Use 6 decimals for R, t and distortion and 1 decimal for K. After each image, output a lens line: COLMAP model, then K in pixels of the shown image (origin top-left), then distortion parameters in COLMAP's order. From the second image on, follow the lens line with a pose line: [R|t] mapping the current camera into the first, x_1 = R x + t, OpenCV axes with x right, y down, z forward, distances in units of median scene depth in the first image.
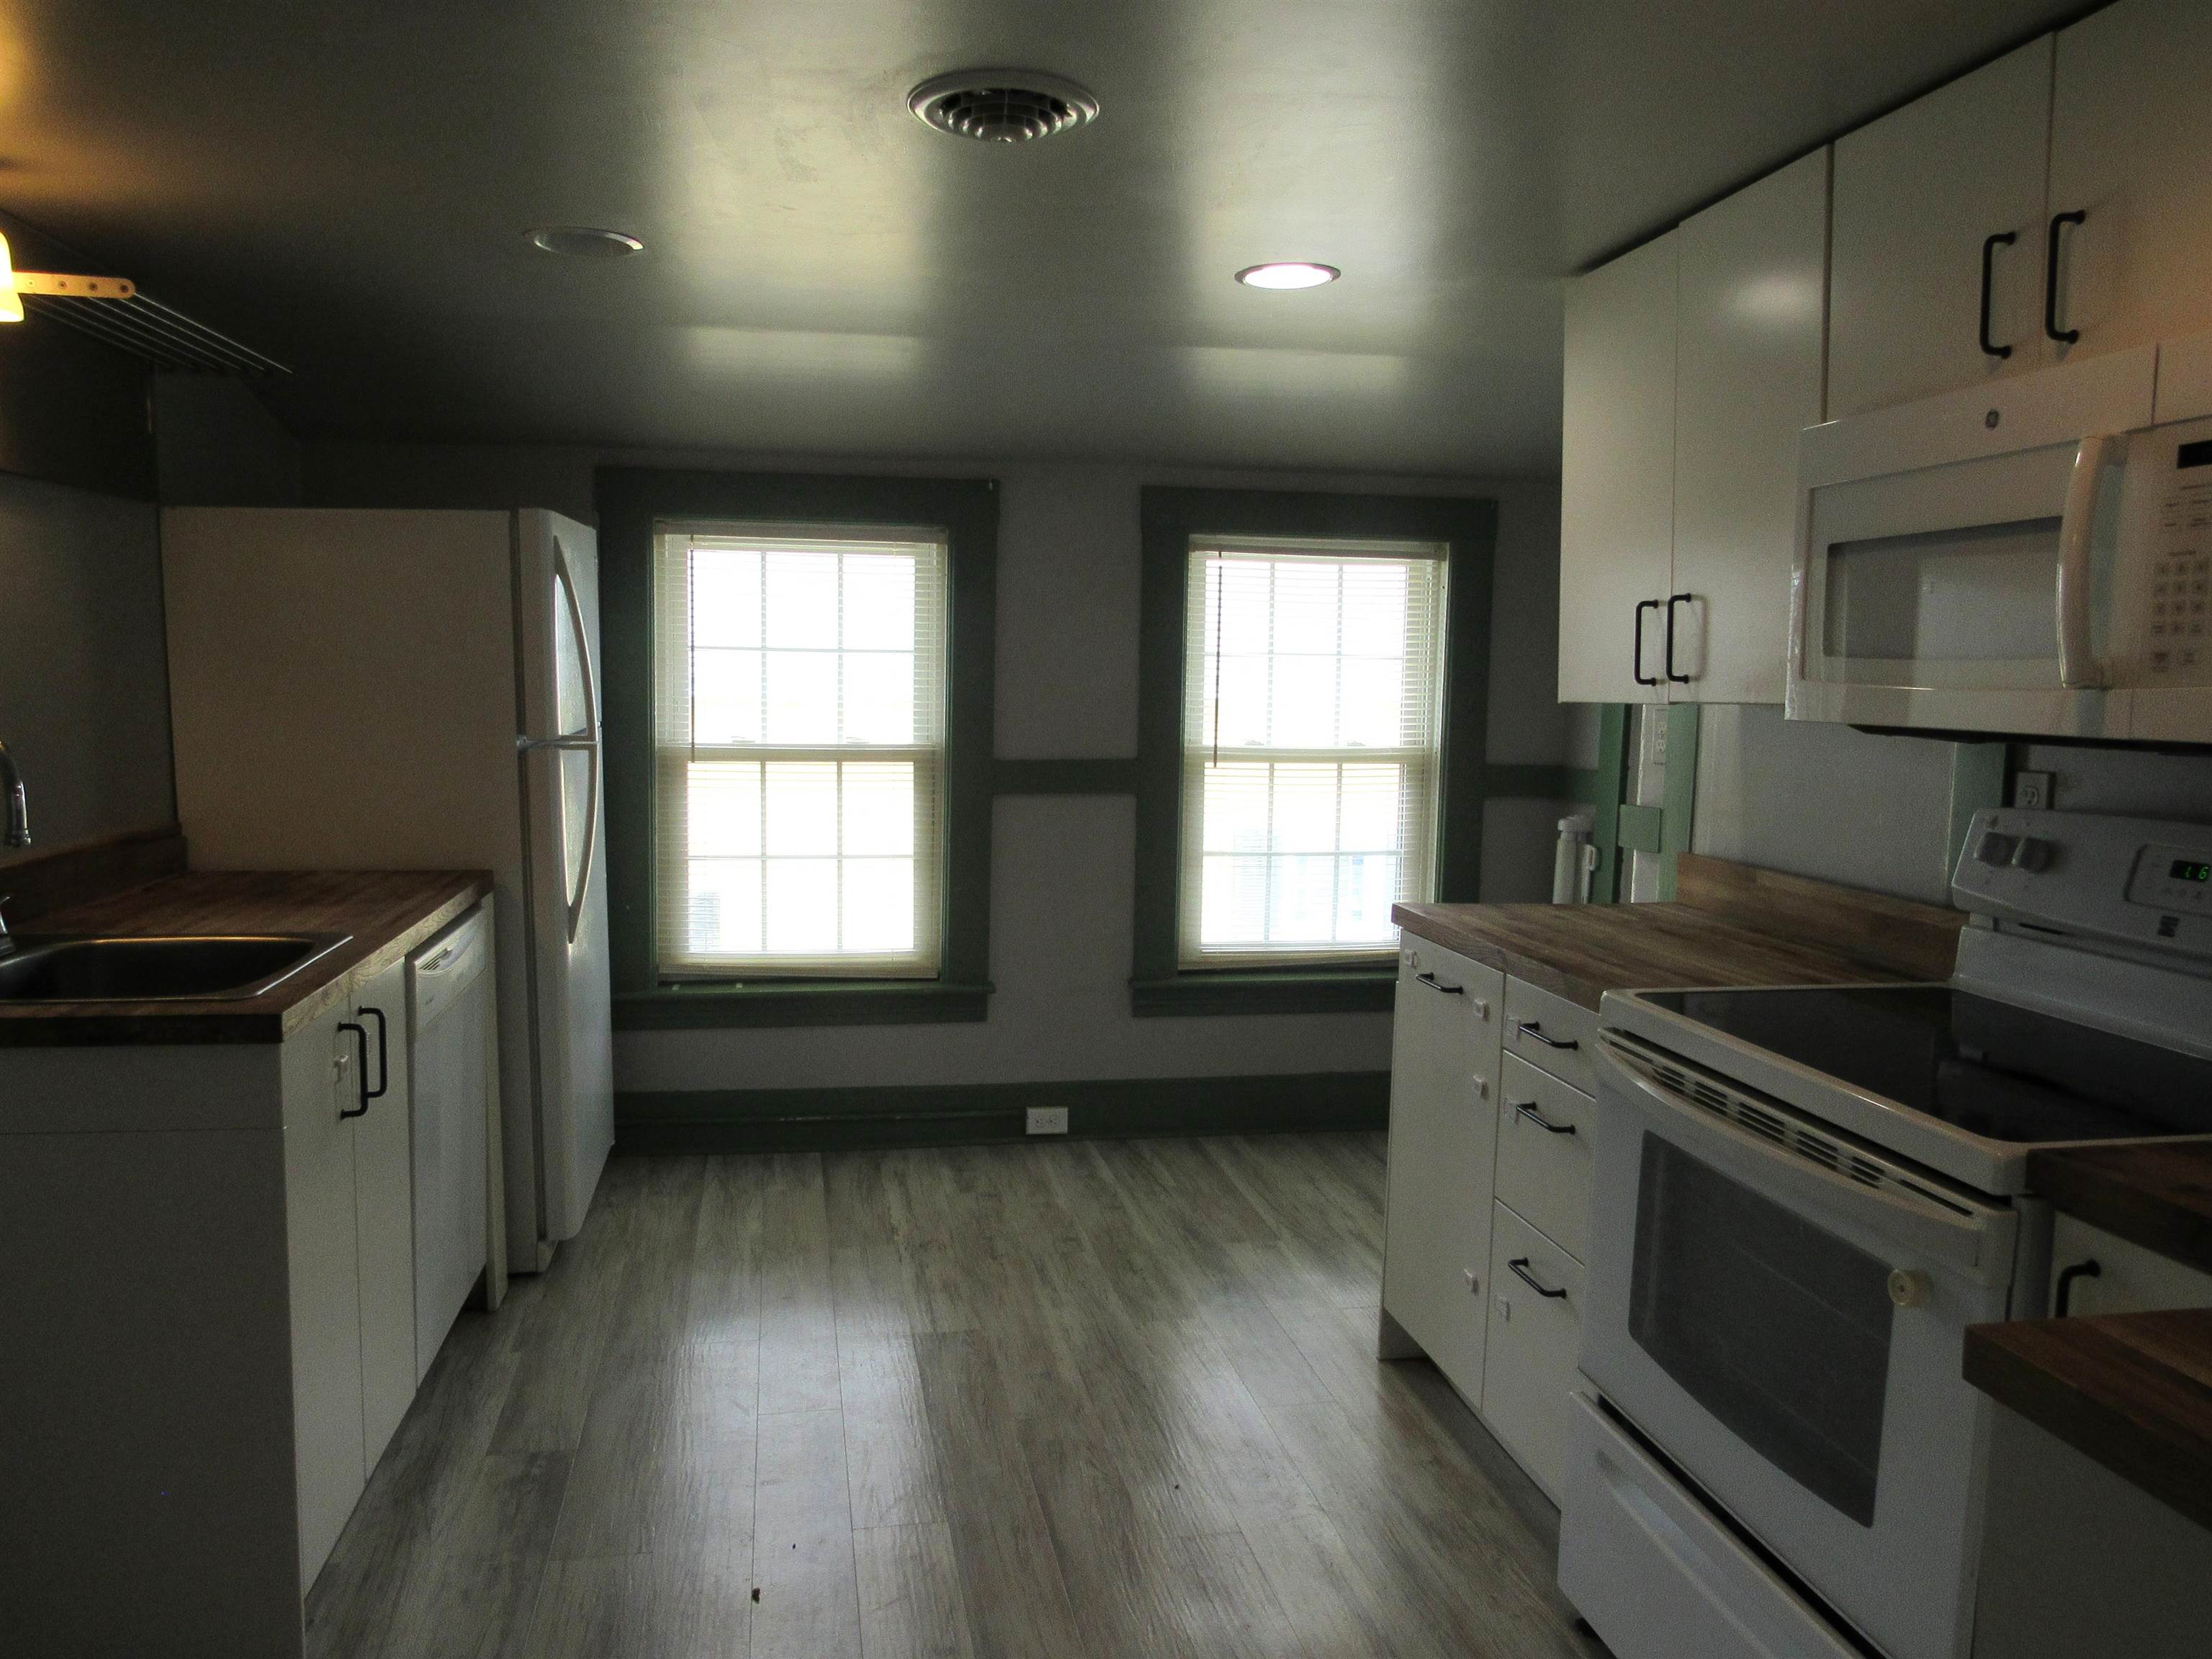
lens RADIAL K [[1619.8, 0, 1098.1], [0, 1619.8, 834.4], [0, 0, 1]] dist [-0.048425, 0.000303]
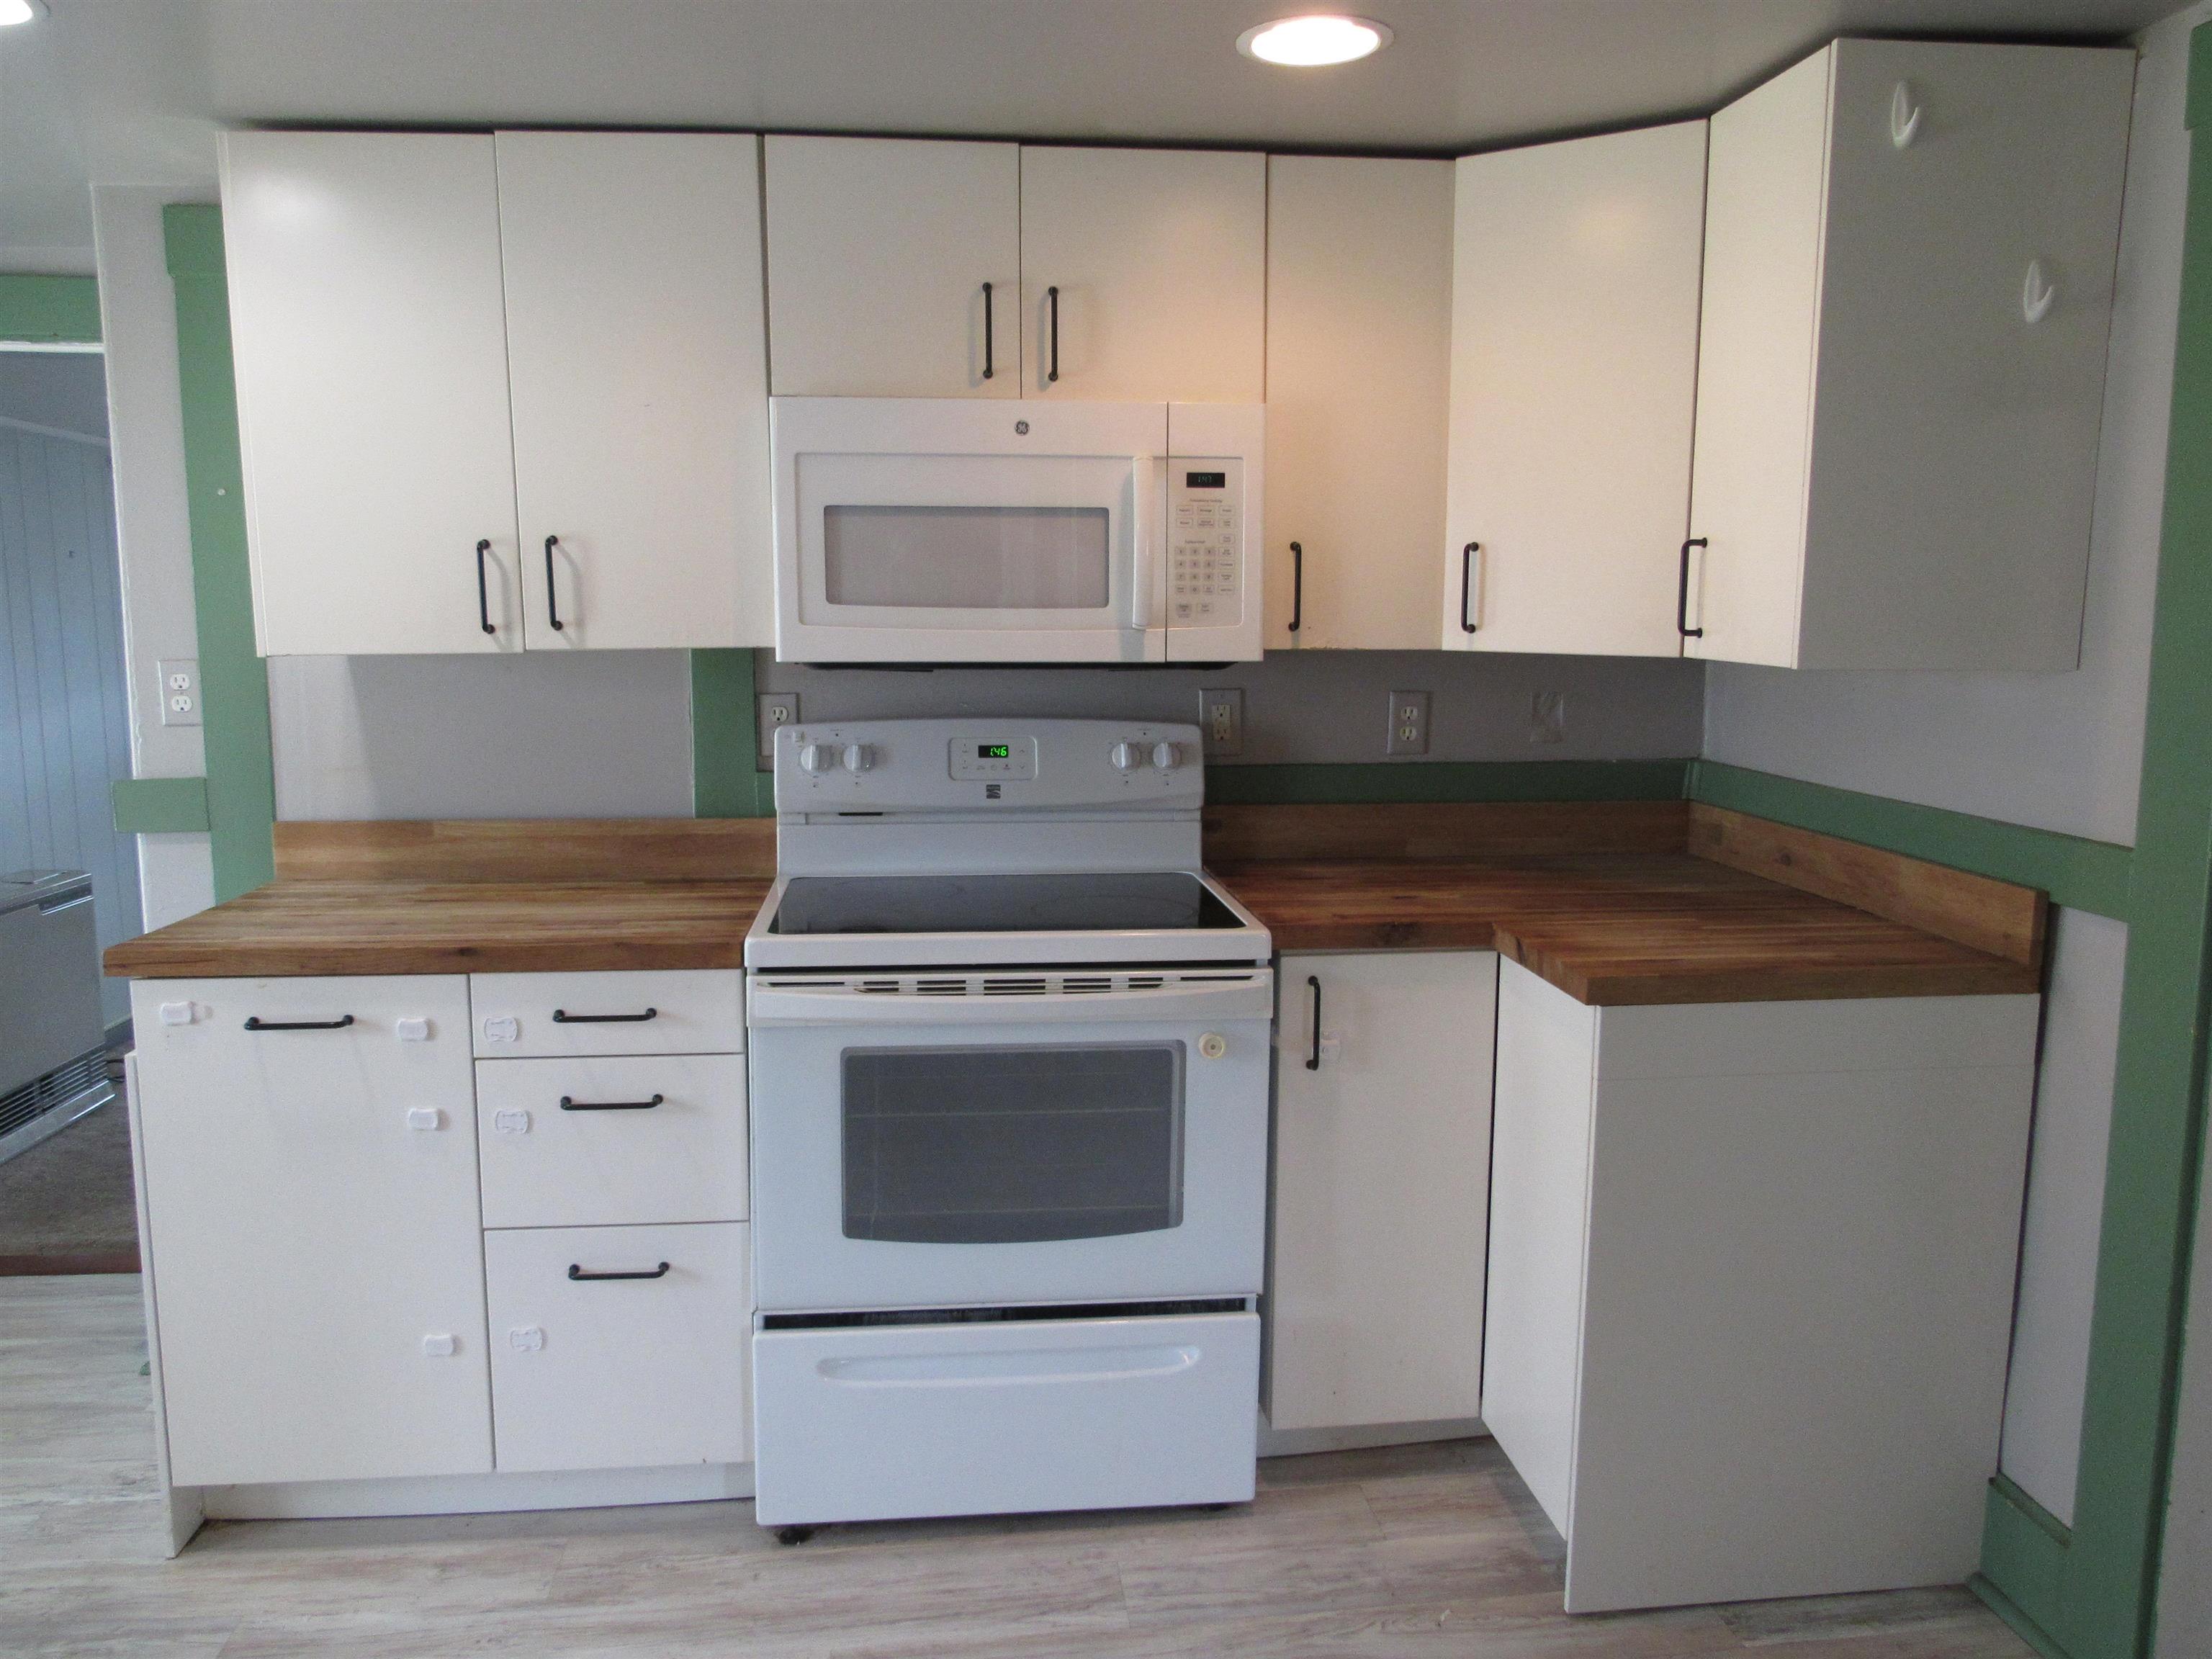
lens RADIAL K [[1589.0, 0, 1103.4], [0, 1589.0, 823.7], [0, 0, 1]] dist [-0.042650, 0.027508]
pose [[0.060548, -0.146063, 0.987421, -0.744453], [0.096562, 0.985453, 0.139851, -0.105140], [-0.993484, 0.086880, 0.073772, 0.802121]]
